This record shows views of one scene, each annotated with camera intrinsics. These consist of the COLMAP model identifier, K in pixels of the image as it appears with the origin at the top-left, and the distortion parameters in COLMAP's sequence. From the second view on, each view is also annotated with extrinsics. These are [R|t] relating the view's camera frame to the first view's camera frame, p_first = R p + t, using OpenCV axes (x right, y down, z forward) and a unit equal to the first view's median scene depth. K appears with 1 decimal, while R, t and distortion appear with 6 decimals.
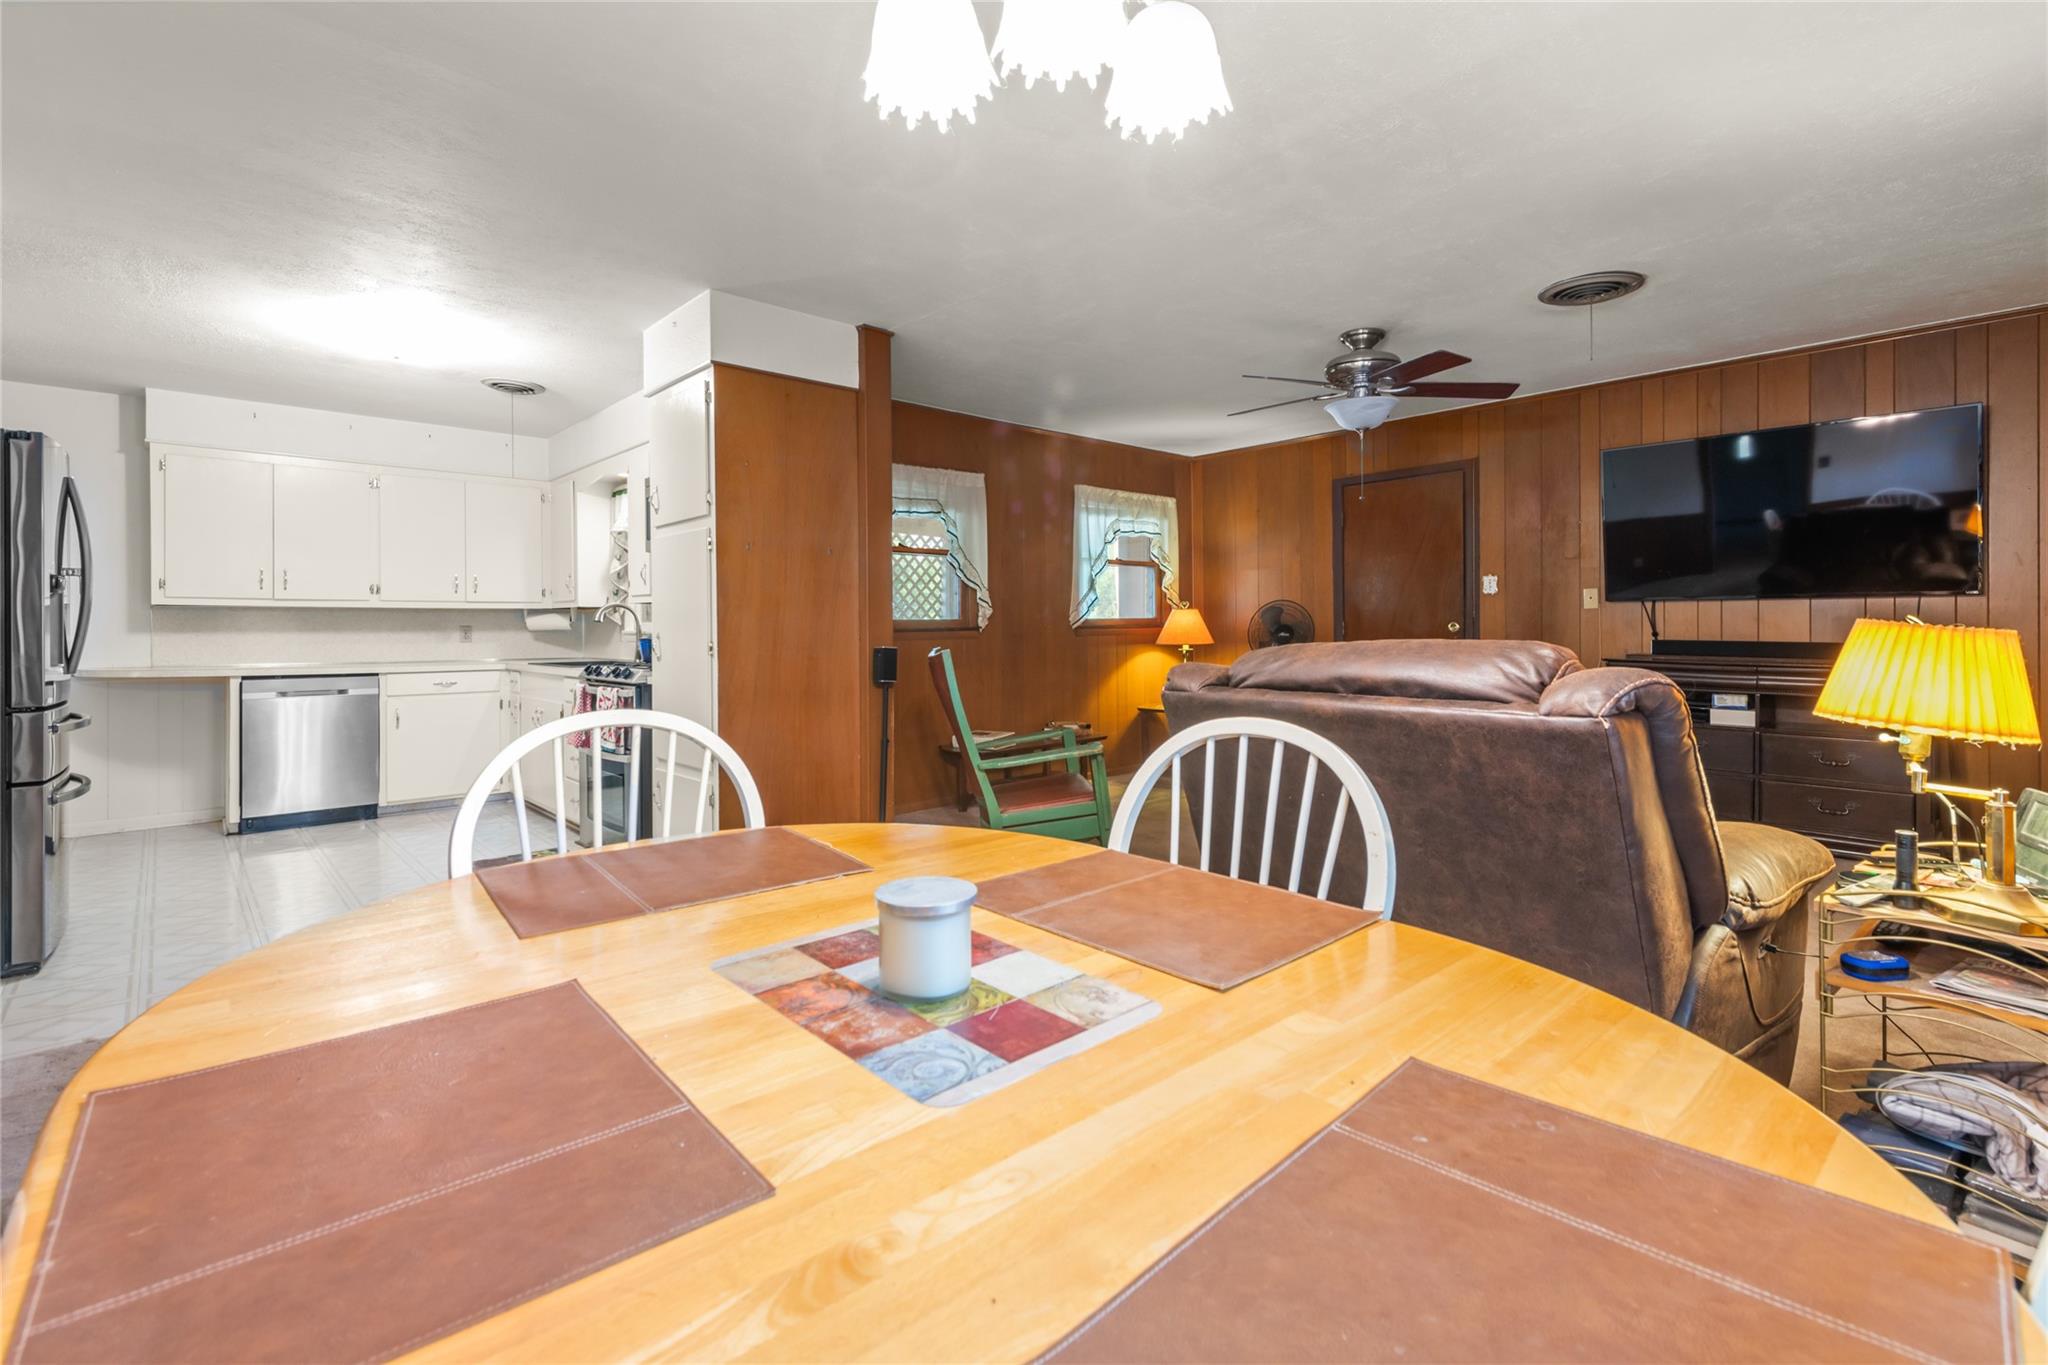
lens RADIAL K [[895.5, 0, 1032.6], [0, 895.5, 629.2], [0, 0, 1]] dist [0.015542, -0.005042]
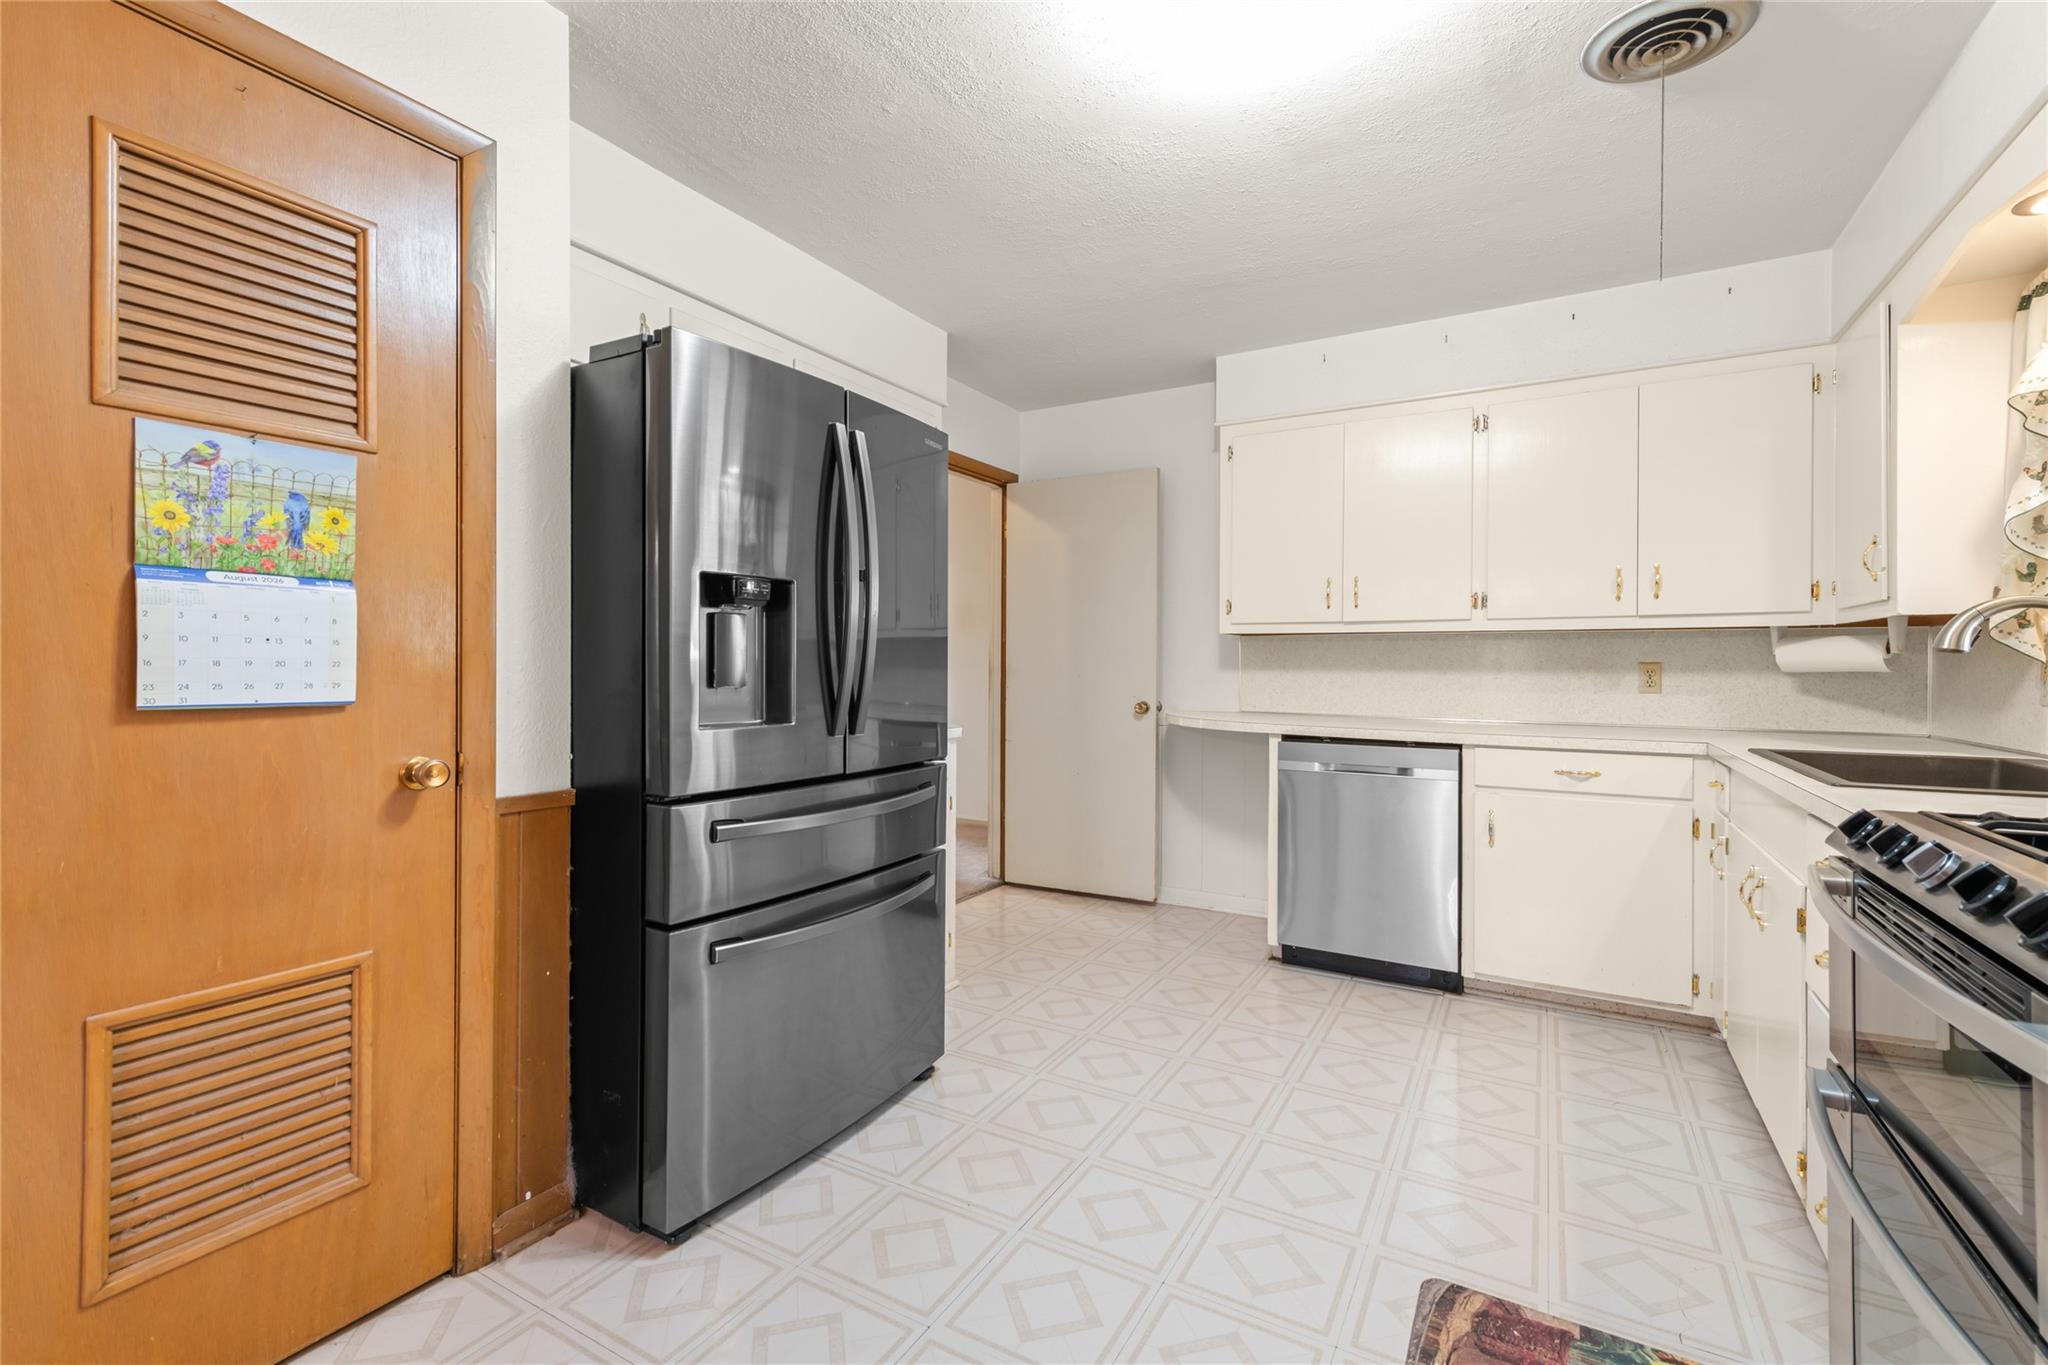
lens RADIAL K [[895.5, 0, 1025.5], [0, 895.5, 664.7], [0, 0, 1]] dist [0.015542, -0.005042]
pose [[0.282085, 0.005007, -0.959376, -0.235631], [-0.007340, 0.999968, 0.003061, -0.001410], [0.959361, 0.006179, 0.282112, 0.527872]]
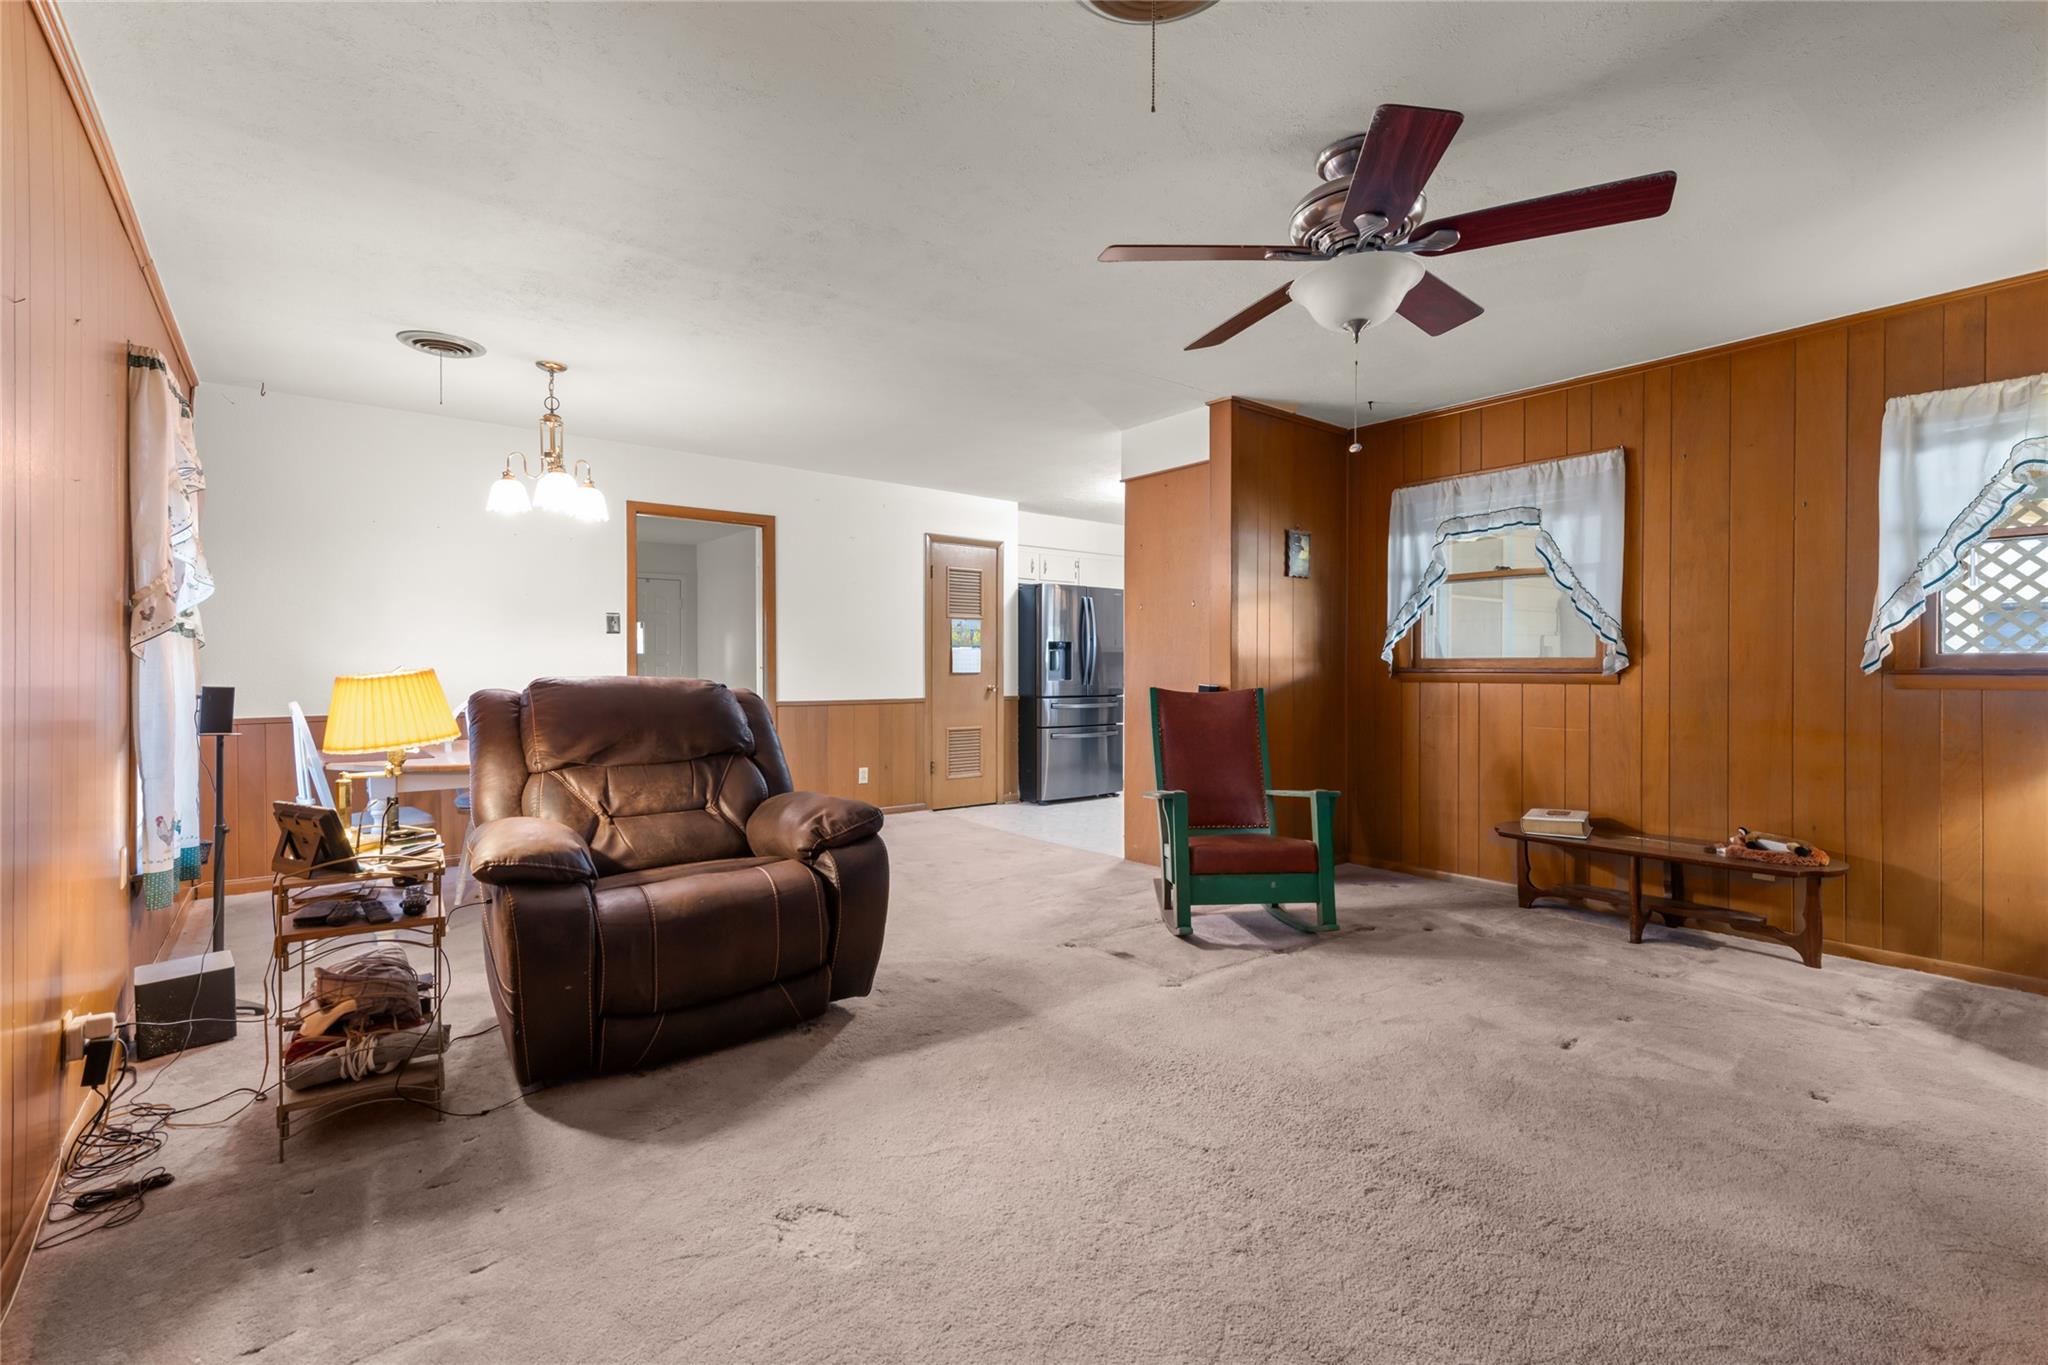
lens RADIAL K [[895.5, 0, 1019.9], [0, 895.5, 676.3], [0, 0, 1]] dist [0.015542, -0.005042]
pose [[-0.071359, 0.018515, -0.997279, 0.655115], [-0.005321, 0.999806, 0.018943, -0.006244], [0.997436, 0.006659, -0.071247, 0.555141]]
